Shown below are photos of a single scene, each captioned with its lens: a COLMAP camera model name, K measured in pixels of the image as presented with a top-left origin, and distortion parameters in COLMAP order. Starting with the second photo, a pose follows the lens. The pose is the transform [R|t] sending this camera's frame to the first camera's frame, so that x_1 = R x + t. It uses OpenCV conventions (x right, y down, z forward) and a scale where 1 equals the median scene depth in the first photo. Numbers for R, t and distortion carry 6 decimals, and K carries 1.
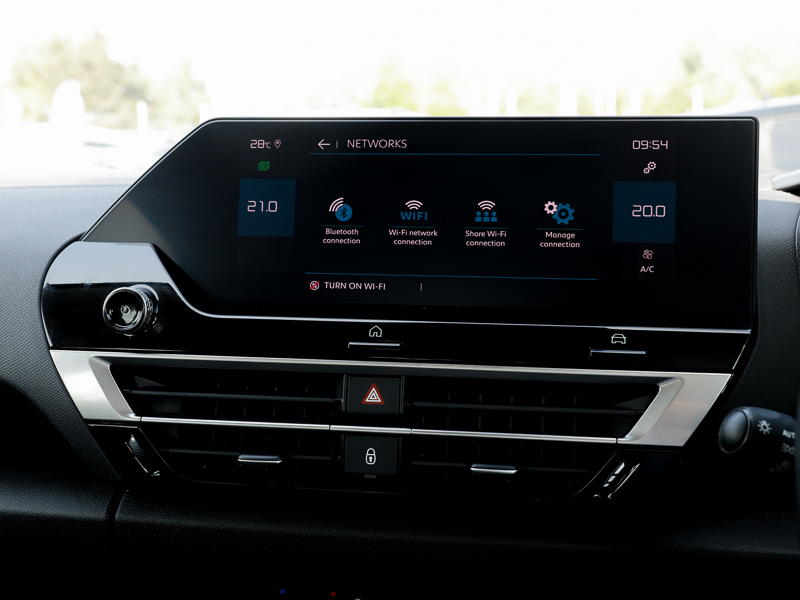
lens RADIAL K [[1148.0, 0, 400.0], [0, 1148.0, 300.0], [0, 0, 1]] dist [-0.020583, -0.029196]
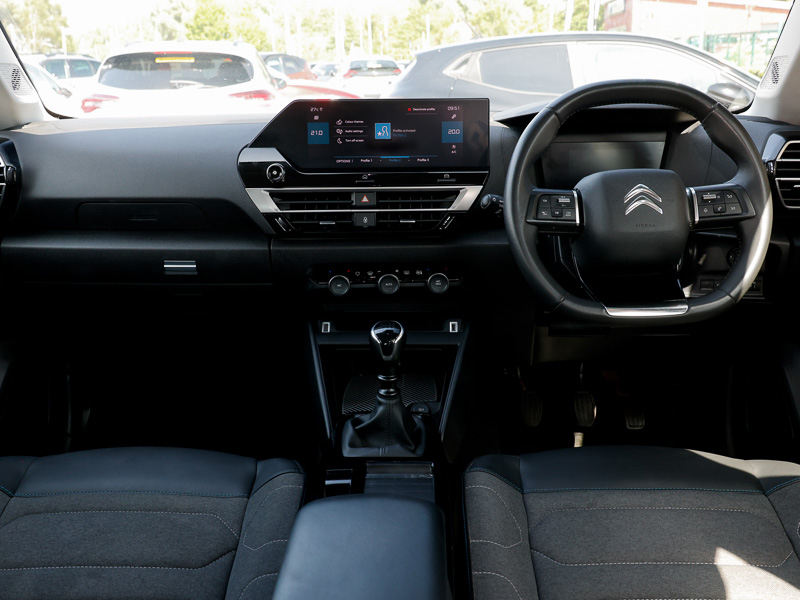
lens RADIAL K [[801.5, 0, 400.0], [0, 801.5, 300.0], [0, 0, 1]] dist [0.020811, 0.005005]
pose [[0.977471, -0.068781, 0.199546, -0.355453], [0.034434, 0.984713, 0.170747, -0.008935], [-0.208240, -0.160029, 0.964897, -1.015228]]
